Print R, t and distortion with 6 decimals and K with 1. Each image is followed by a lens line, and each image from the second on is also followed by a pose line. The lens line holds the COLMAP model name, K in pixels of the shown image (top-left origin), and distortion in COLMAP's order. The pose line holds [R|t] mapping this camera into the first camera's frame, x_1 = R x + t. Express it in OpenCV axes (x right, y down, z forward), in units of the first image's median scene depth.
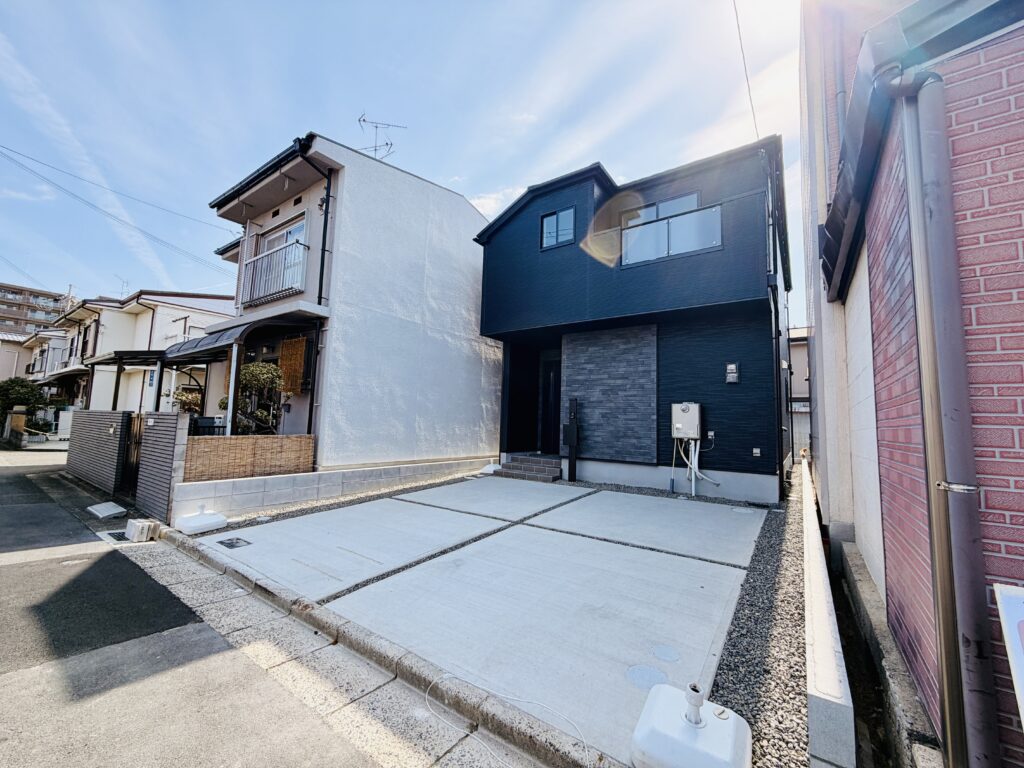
lens RADIAL K [[410.7, 0, 508.4], [0, 410.7, 383.6], [0, 0, 1]] dist [0.001491, -0.001583]
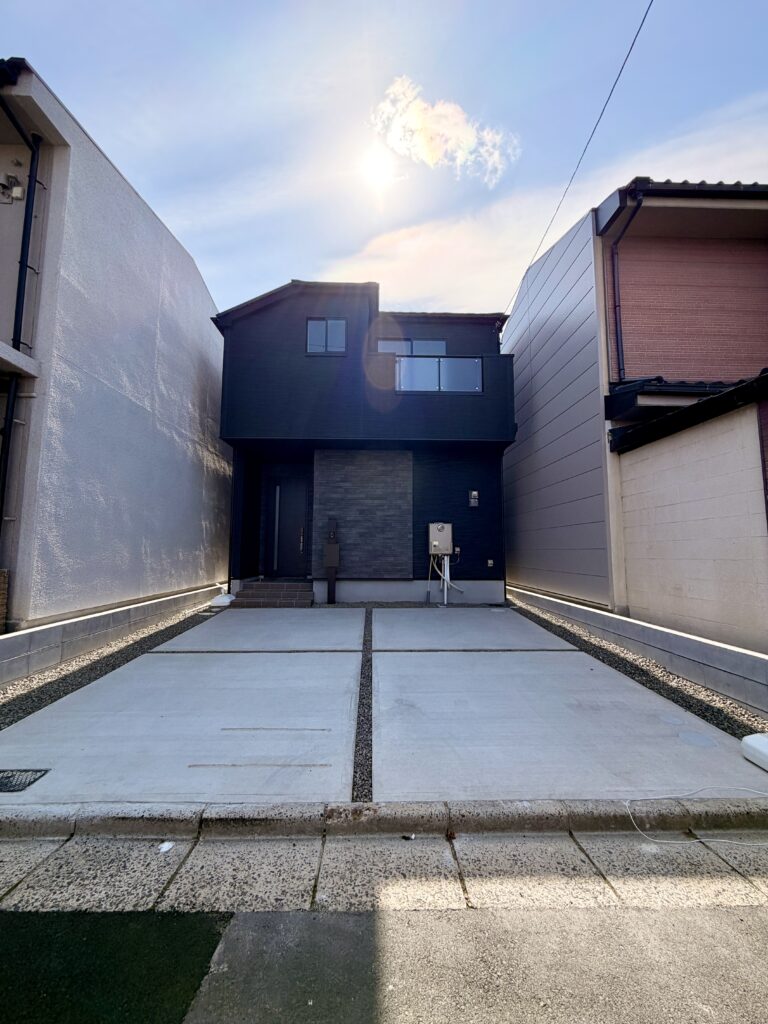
lens RADIAL K [[410.7, 0, 383.0], [0, 410.7, 509.3], [0, 0, 1]] dist [0.001491, -0.001583]
pose [[0.796527, 0.031851, 0.603763, -0.381197], [-0.037848, 0.999280, -0.002784, 0.017649], [-0.603417, -0.020634, 0.797159, 0.190009]]
